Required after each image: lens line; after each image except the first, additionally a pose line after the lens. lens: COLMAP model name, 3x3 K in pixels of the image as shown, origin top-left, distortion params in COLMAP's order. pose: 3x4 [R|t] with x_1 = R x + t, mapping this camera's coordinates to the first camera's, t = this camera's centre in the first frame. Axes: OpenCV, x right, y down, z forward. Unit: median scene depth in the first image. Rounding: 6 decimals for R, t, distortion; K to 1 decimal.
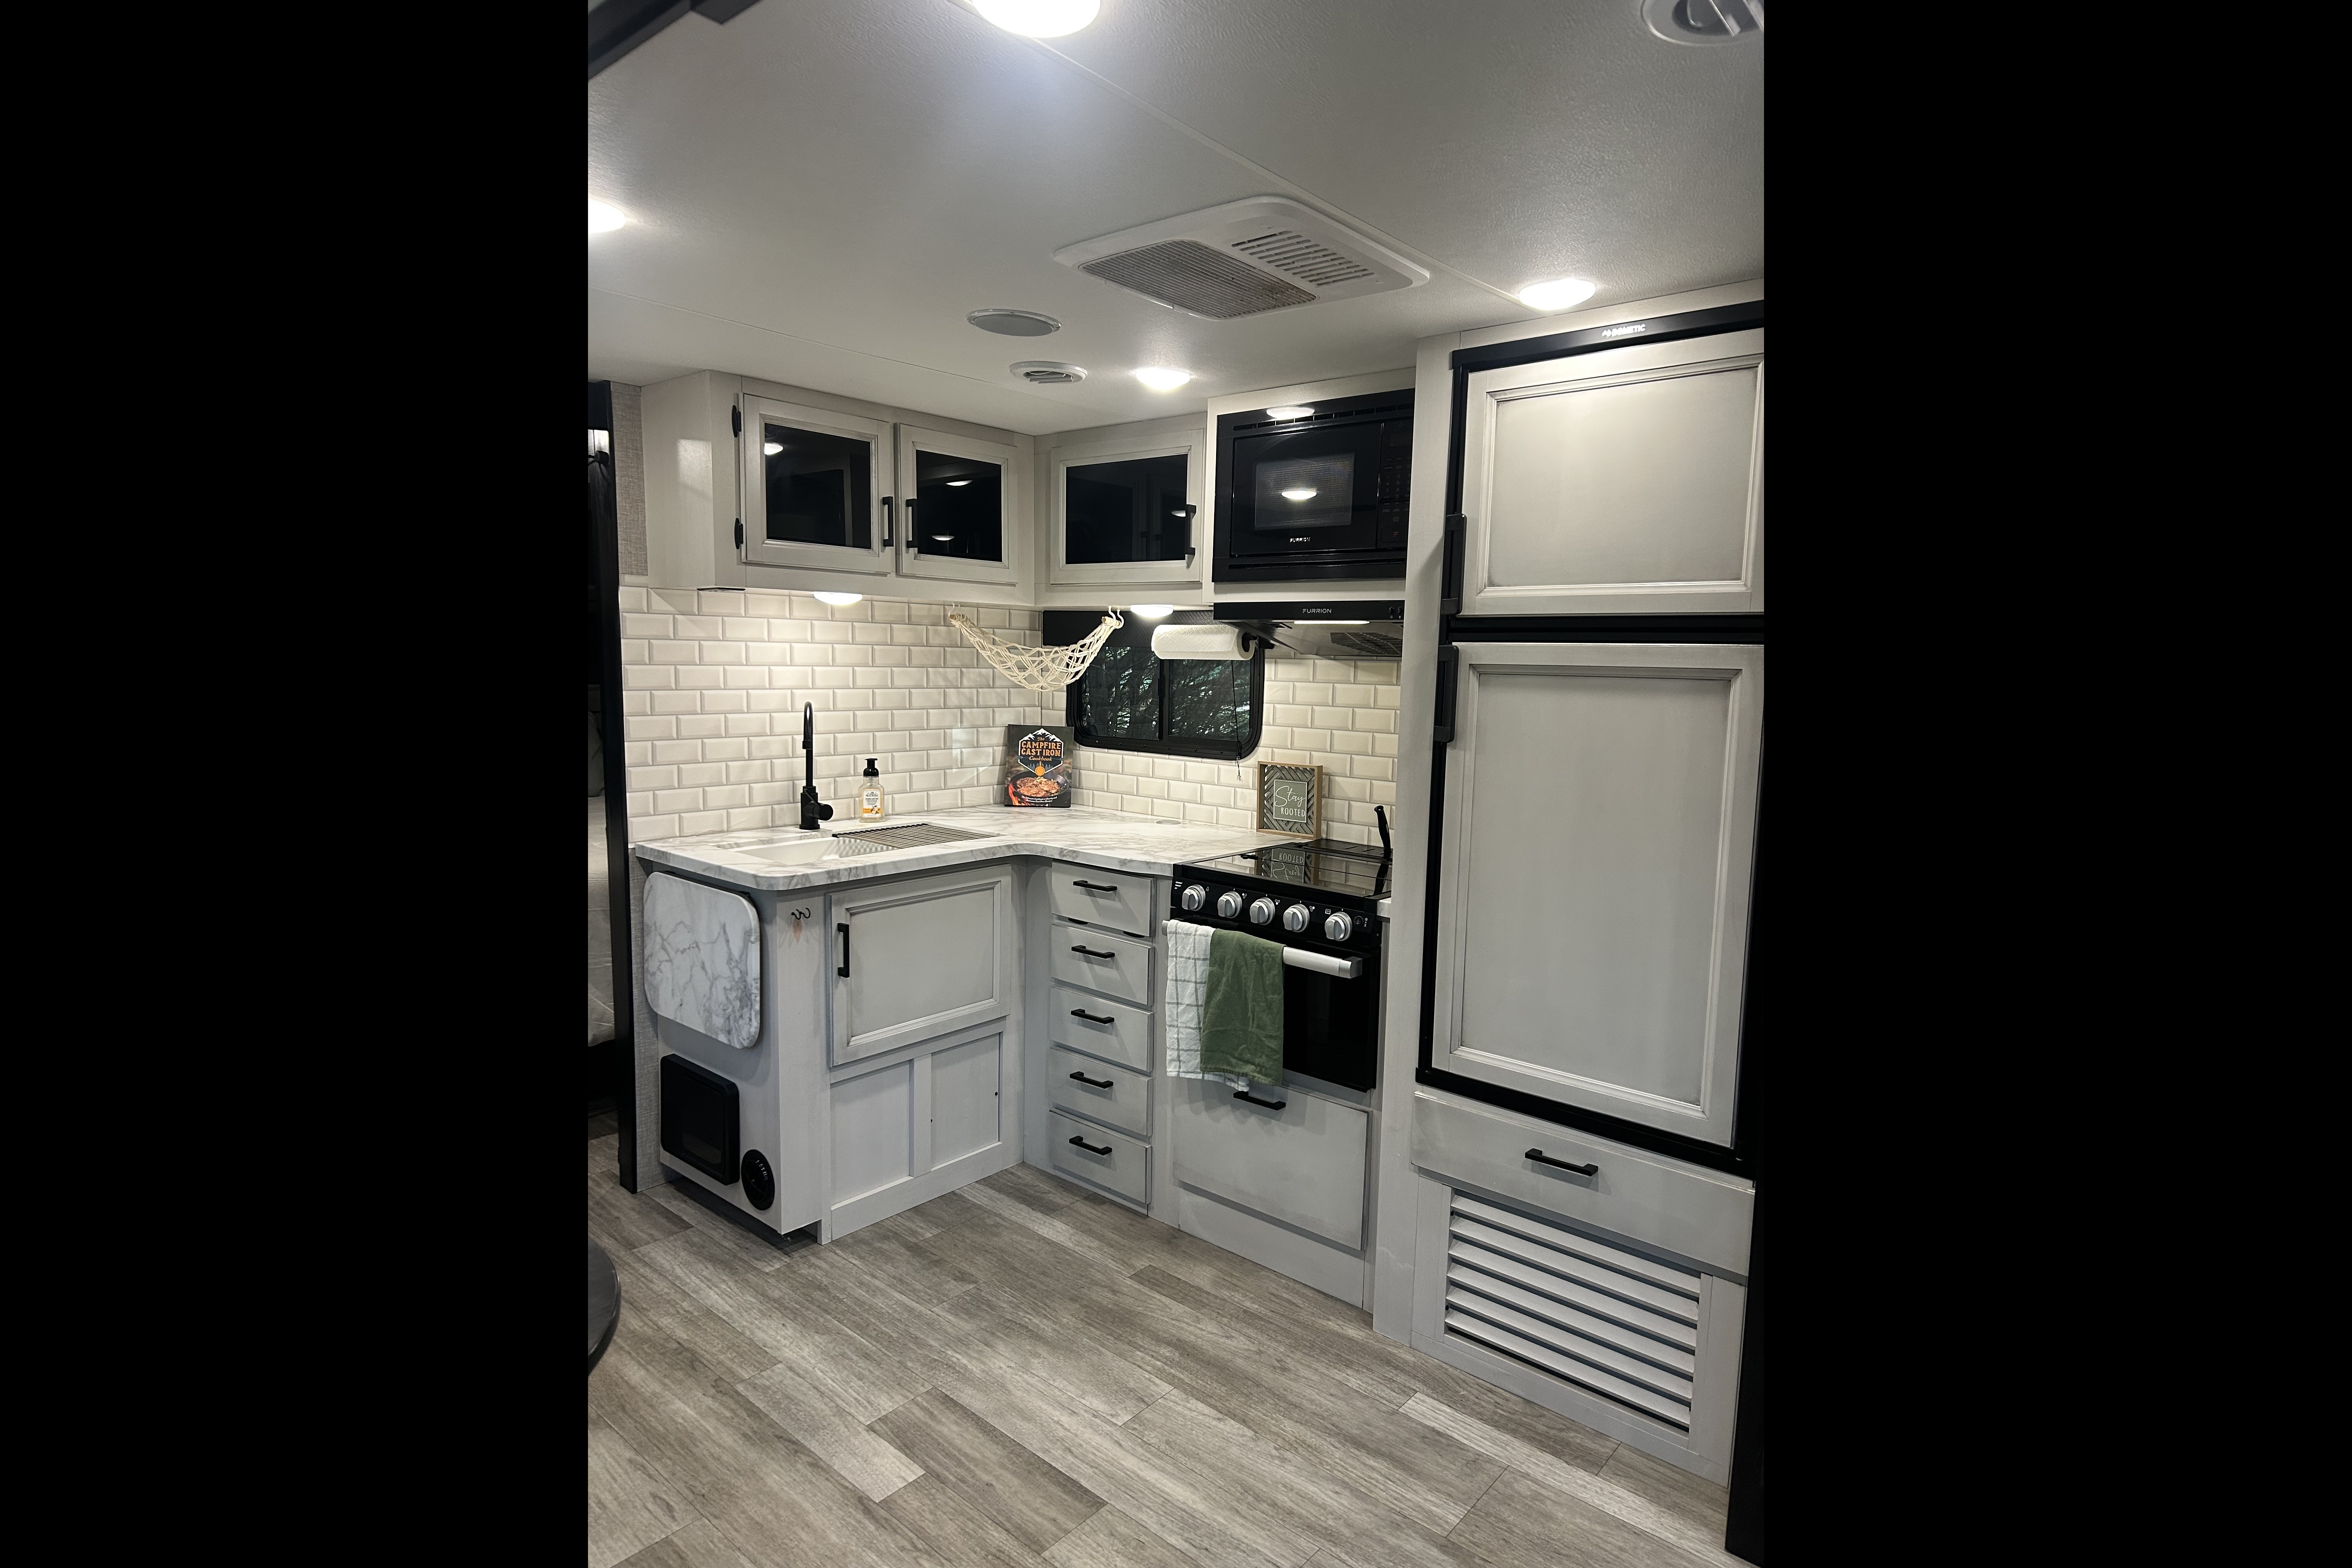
lens RADIAL K [[1172.9, 0, 1176.0], [0, 1172.9, 784.0], [0, 0, 1]] dist [0.002342, -0.000560]
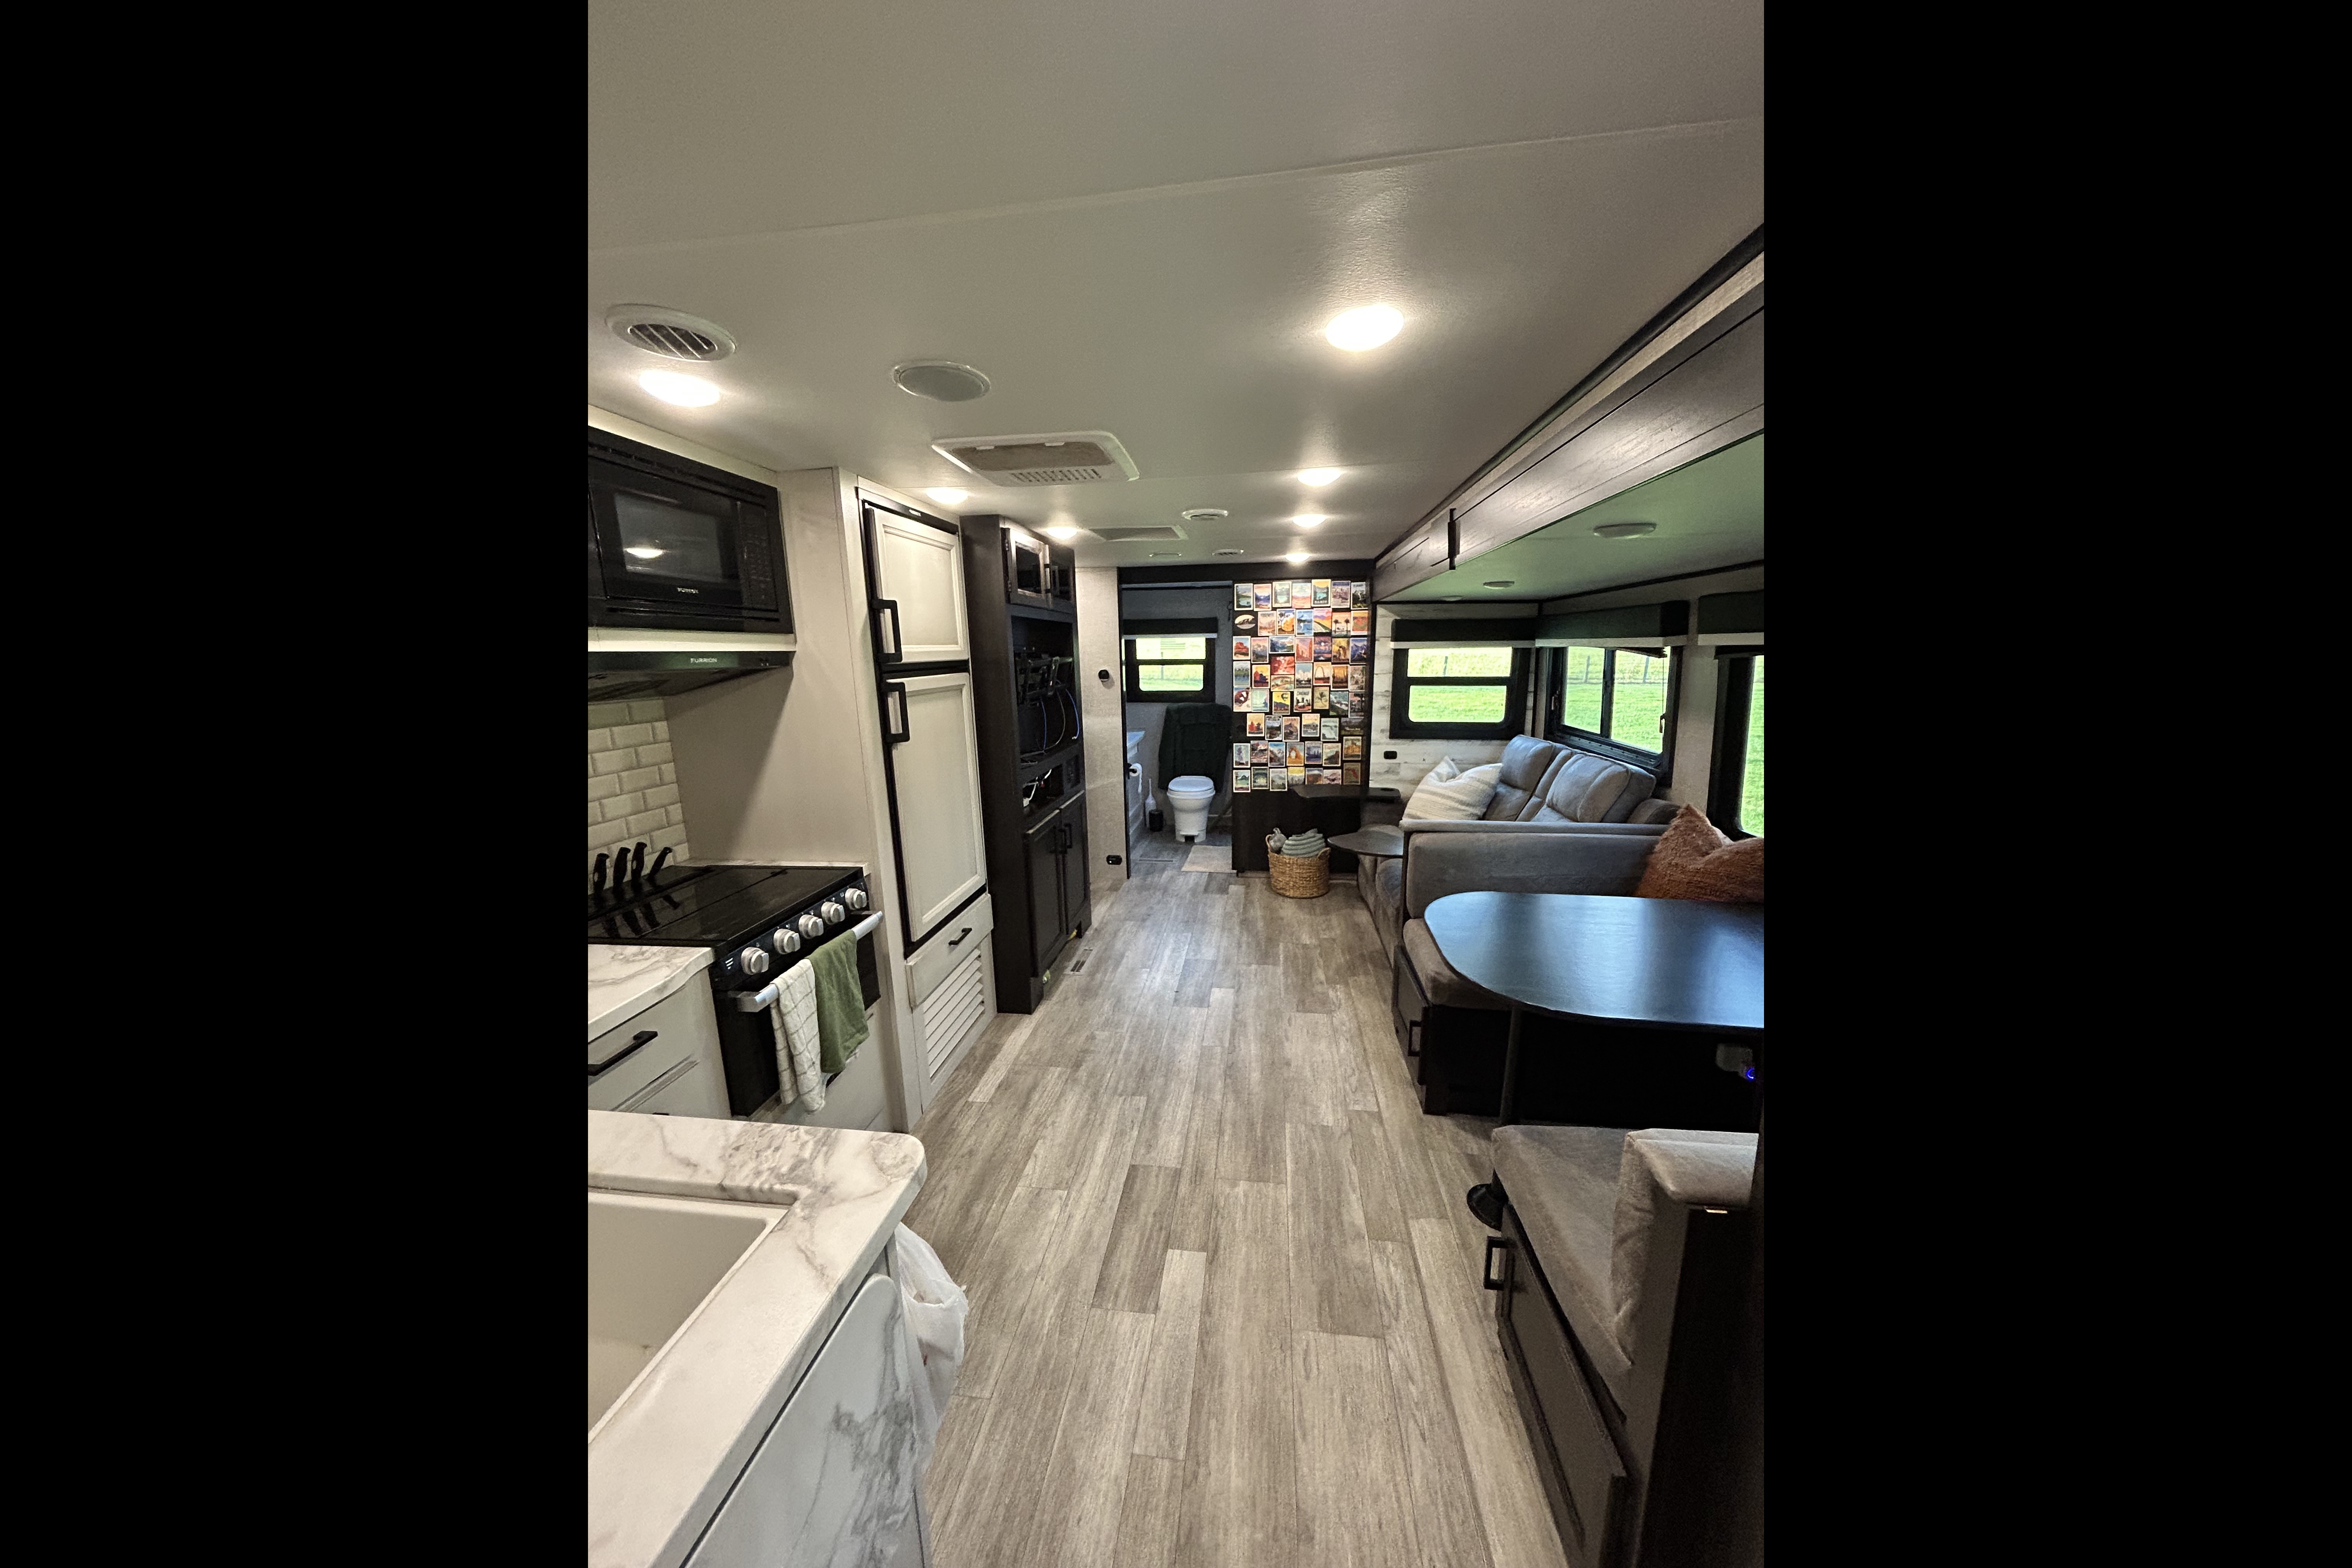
lens RADIAL K [[683.5, 0, 1176.0], [0, 683.5, 784.0], [0, 0, 1]] dist [0.000232, 0.000033]
pose [[-0.540895, -0.171217, 0.823479, -0.691438], [0.103322, 0.958120, 0.267077, -0.176085], [-0.834720, 0.229544, -0.500552, 1.070908]]
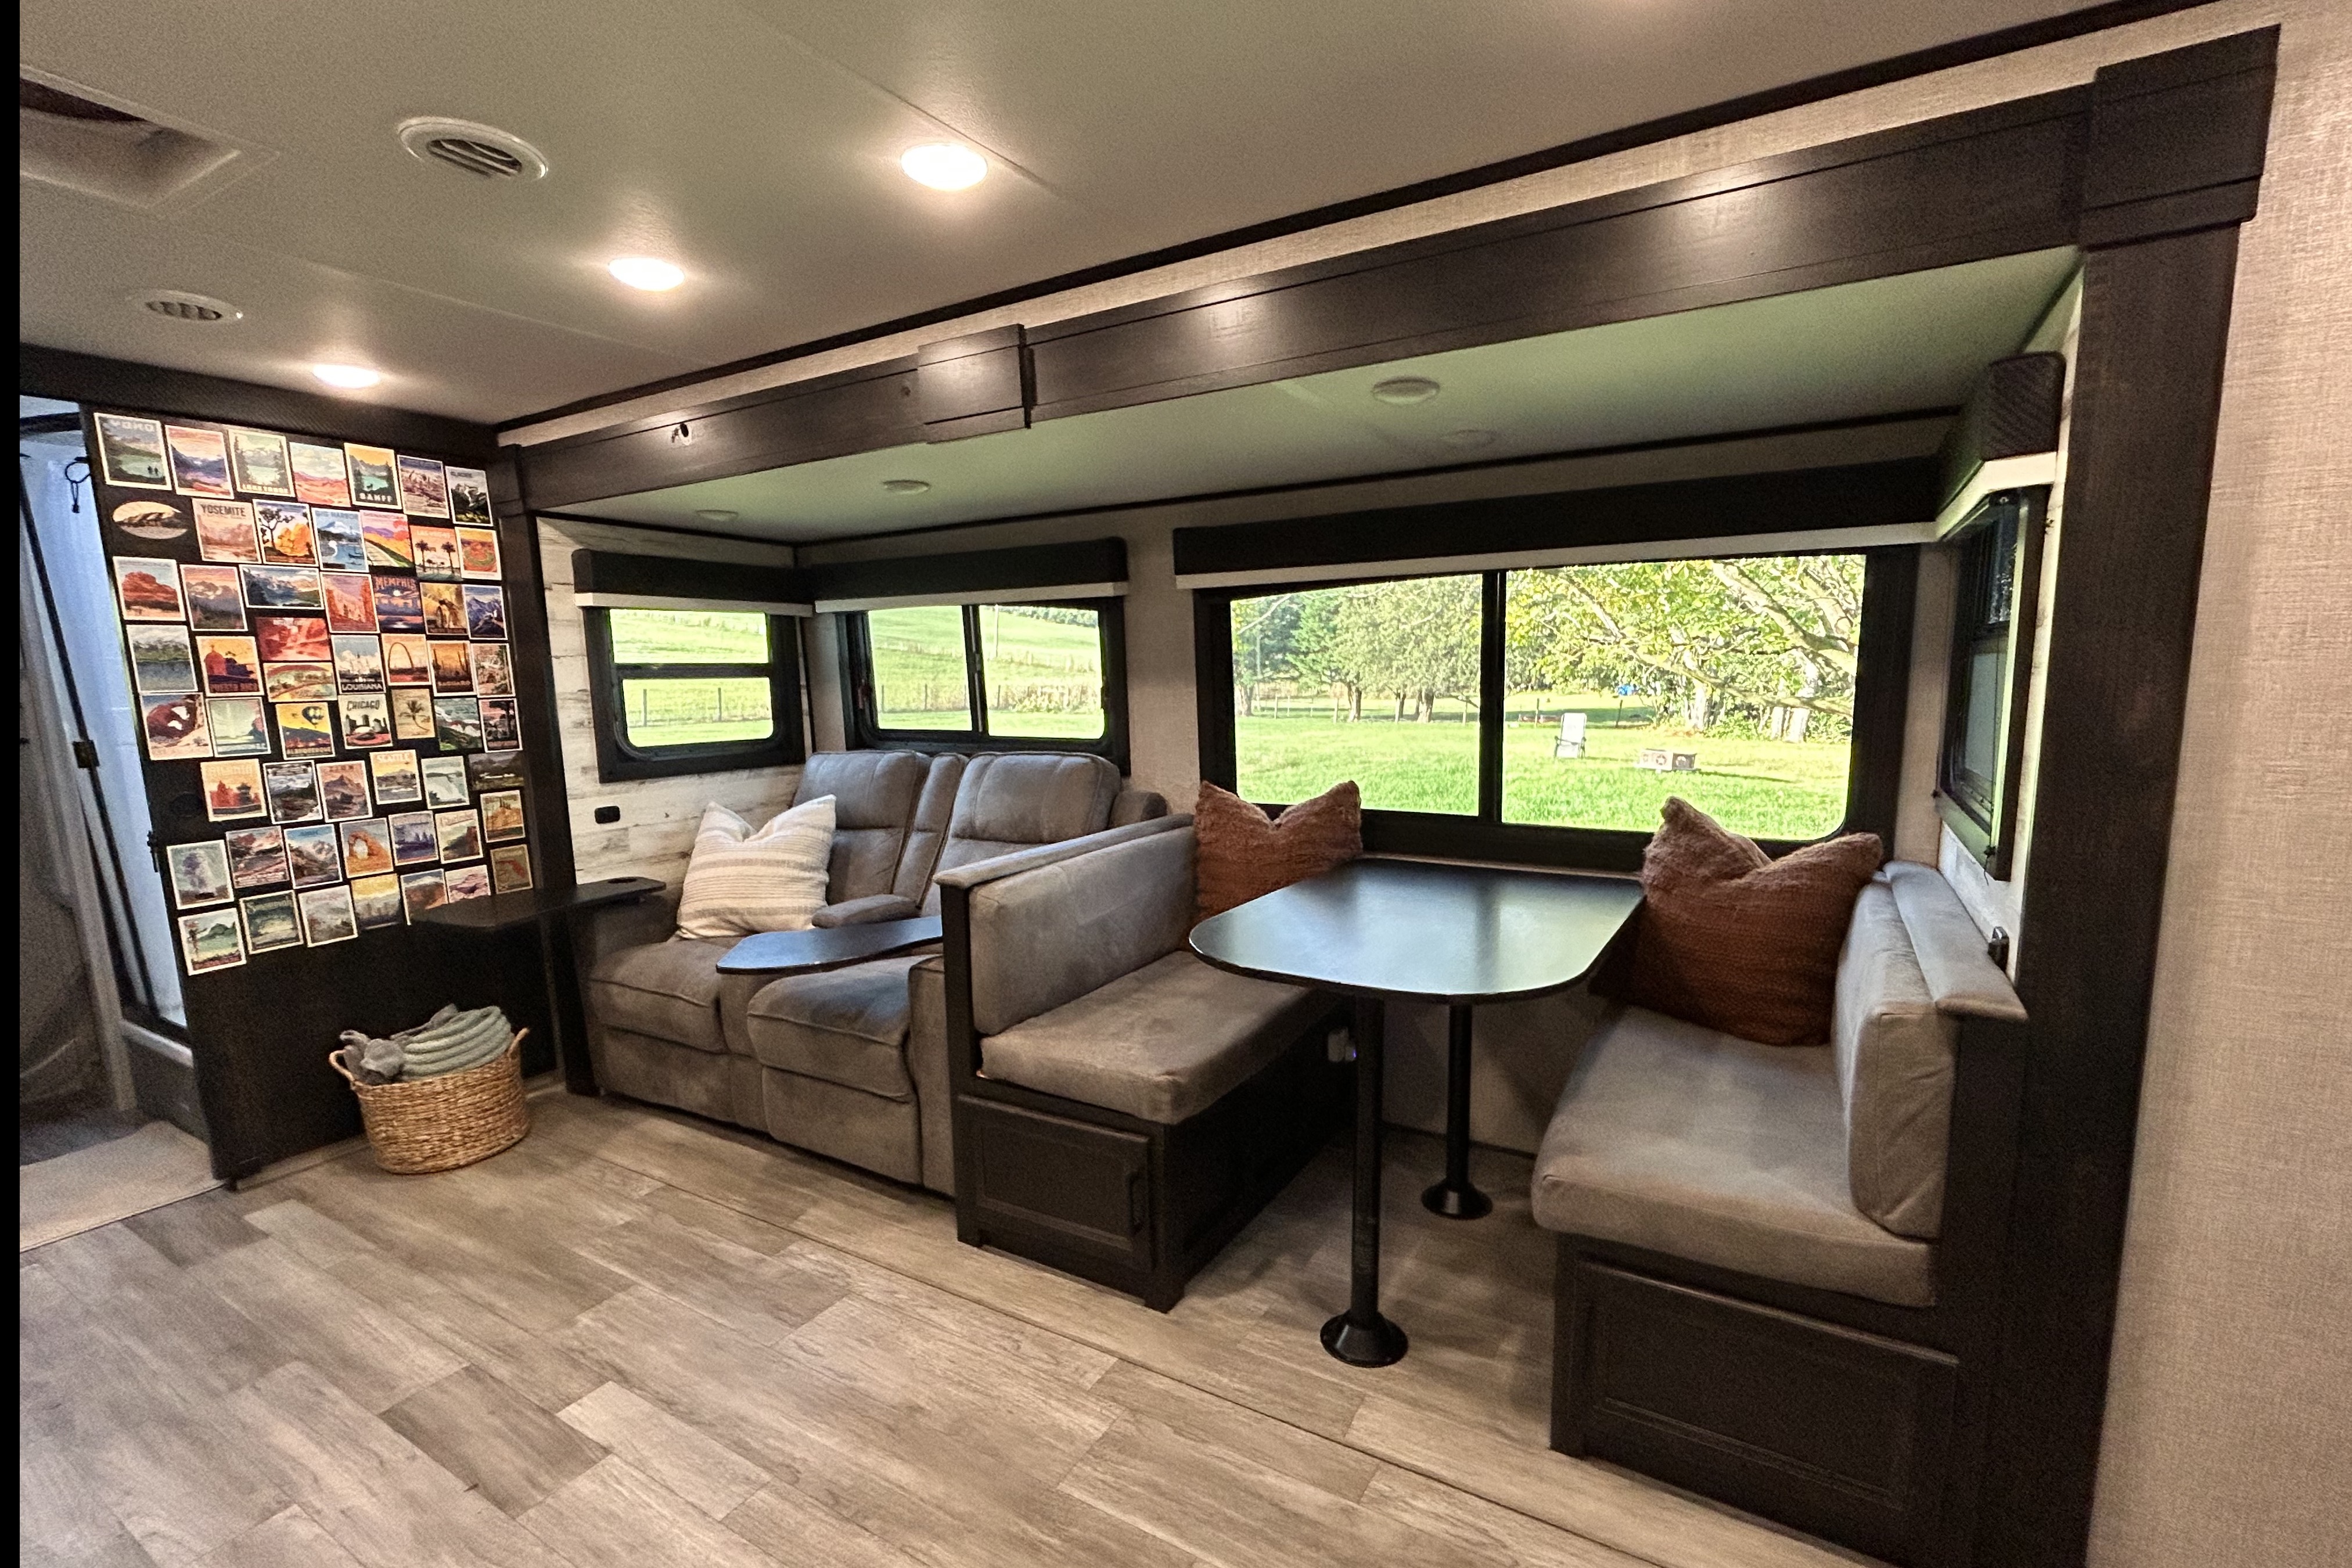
lens RADIAL K [[1025.6, 0, 1185.3], [0, 1025.6, 830.3], [0, 0, 1]] dist [0.002386, 0.000888]
pose [[-0.986811, 0.028953, -0.159266, -0.087364], [-0.014849, 0.963537, 0.267164, -0.079553], [0.161194, 0.266005, -0.950399, 1.133646]]
